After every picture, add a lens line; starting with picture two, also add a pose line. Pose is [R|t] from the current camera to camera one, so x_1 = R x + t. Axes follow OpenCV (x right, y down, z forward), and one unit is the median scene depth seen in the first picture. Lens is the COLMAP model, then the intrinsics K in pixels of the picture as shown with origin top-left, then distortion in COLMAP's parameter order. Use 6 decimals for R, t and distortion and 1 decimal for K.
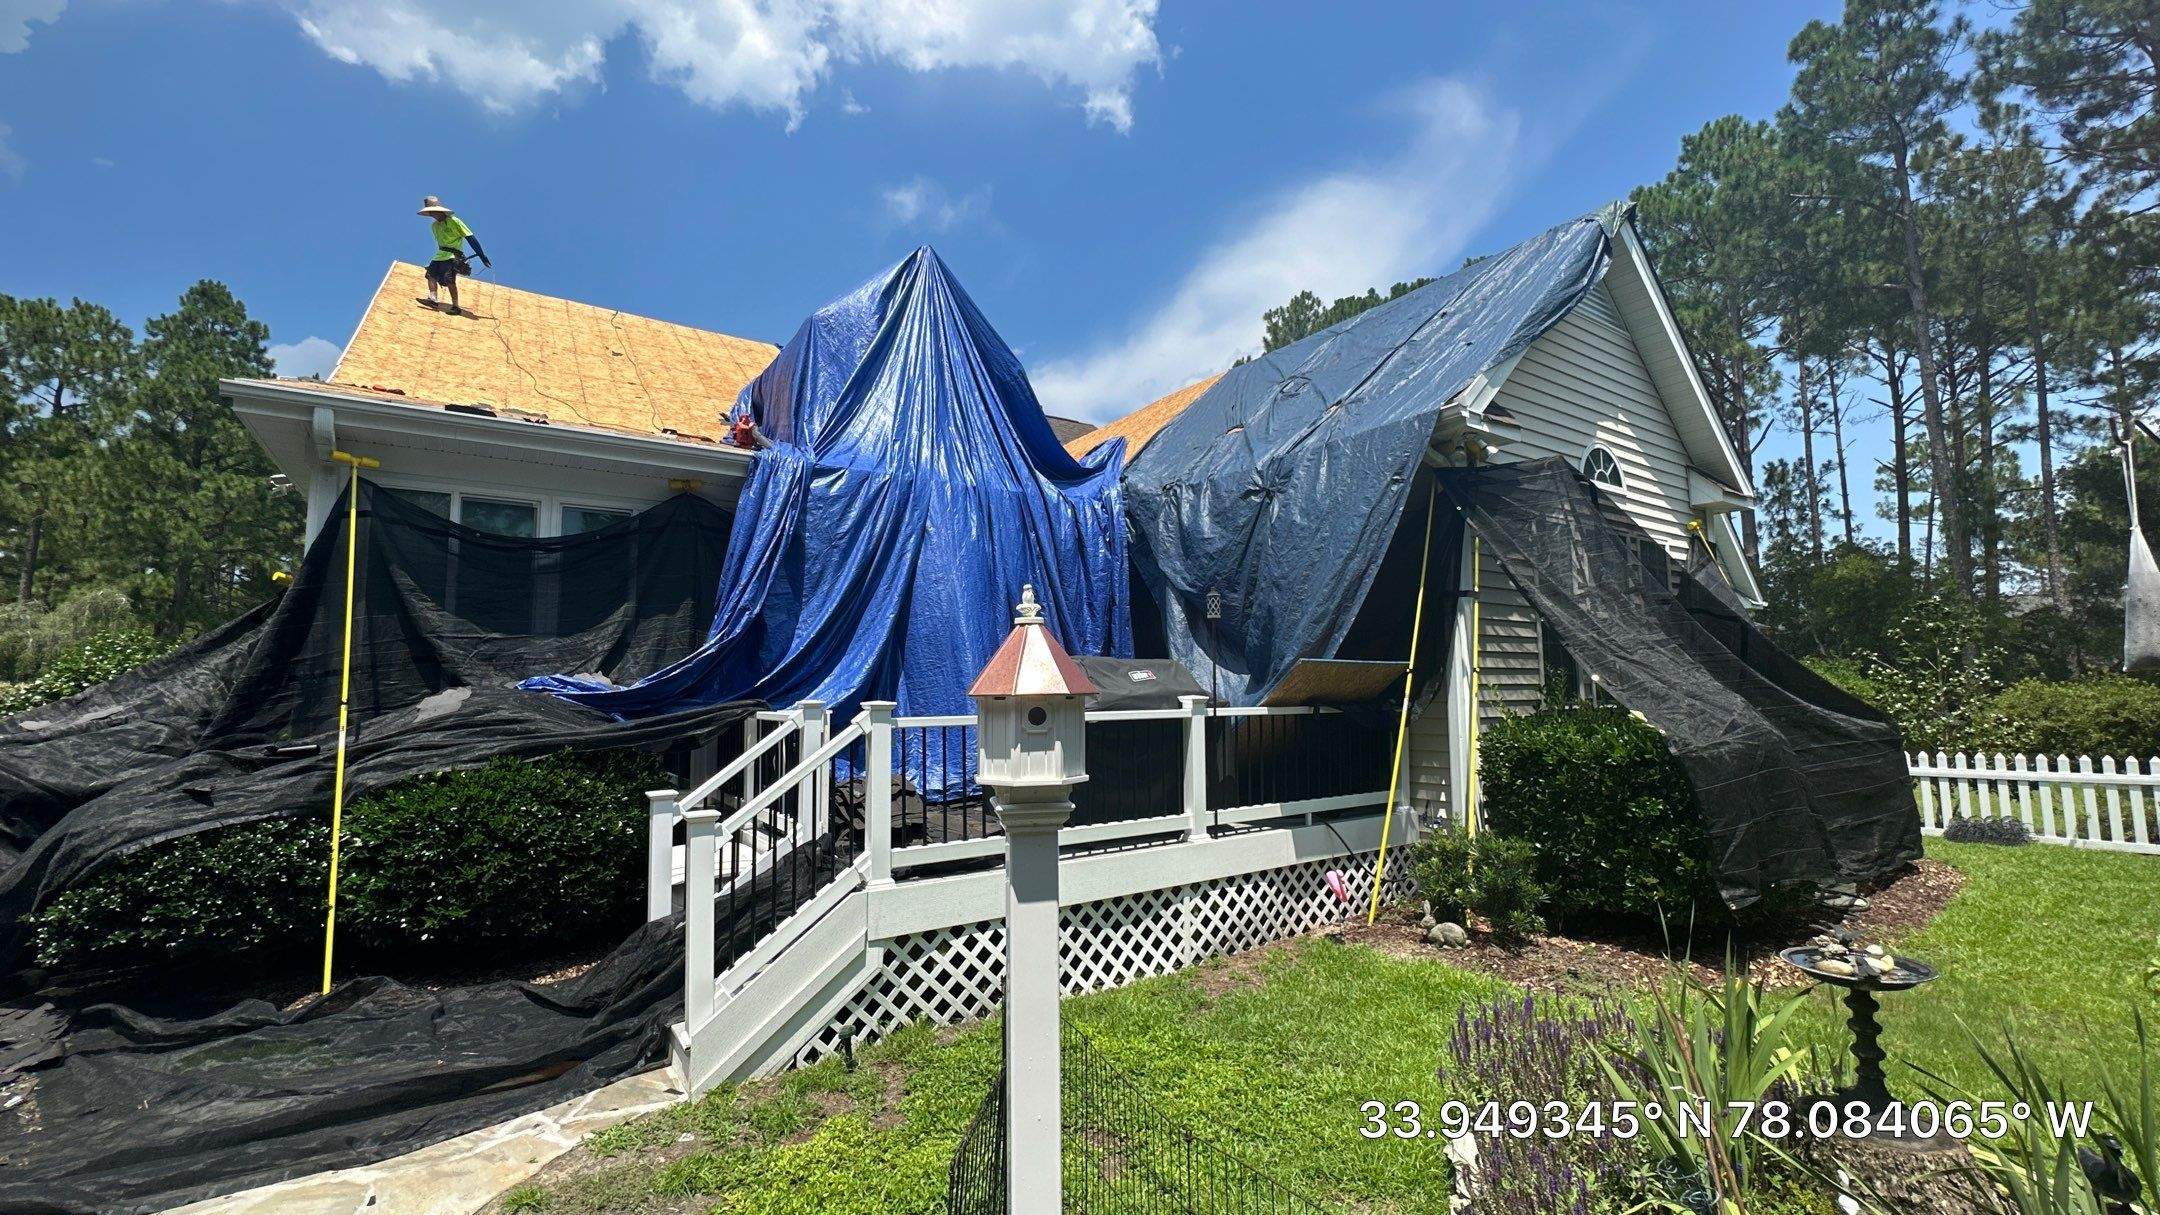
lens RADIAL K [[860.4, 0, 1036.7], [0, 860.4, 617.9], [0, 0, 1]] dist [-0.001340, 0.000063]
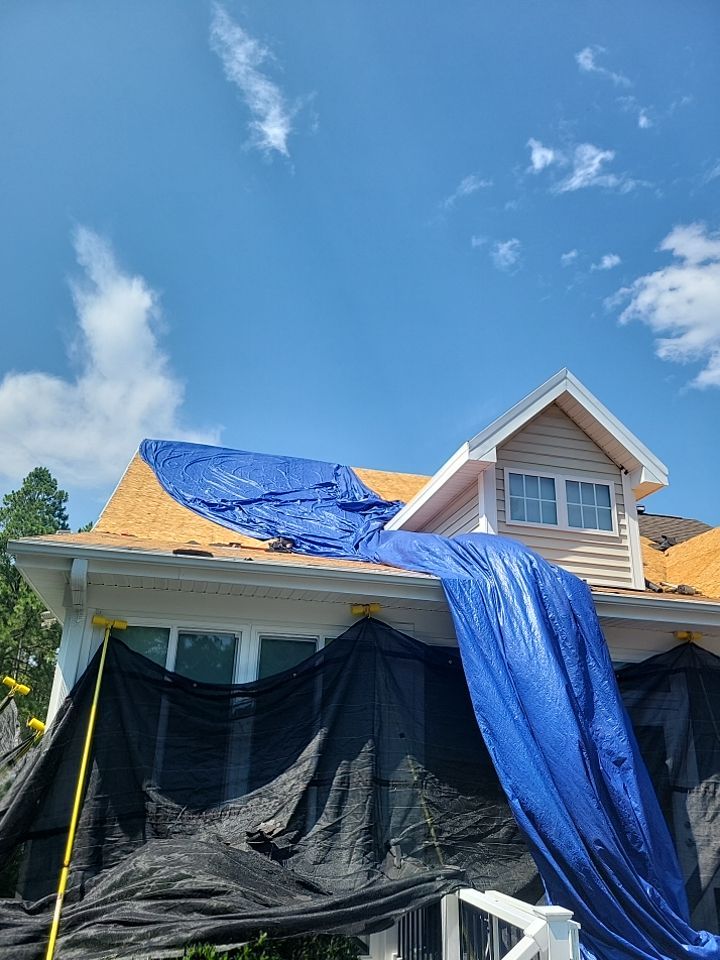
lens RADIAL K [[673.5, 0, 327.6], [0, 673.5, 499.3], [0, 0, 1]] dist [0.019925, -0.021477]
pose [[0.937669, -0.070722, -0.340259, -0.132494], [-0.022020, 0.965018, -0.261258, -0.057674], [0.346832, 0.252466, 0.903310, 0.176387]]
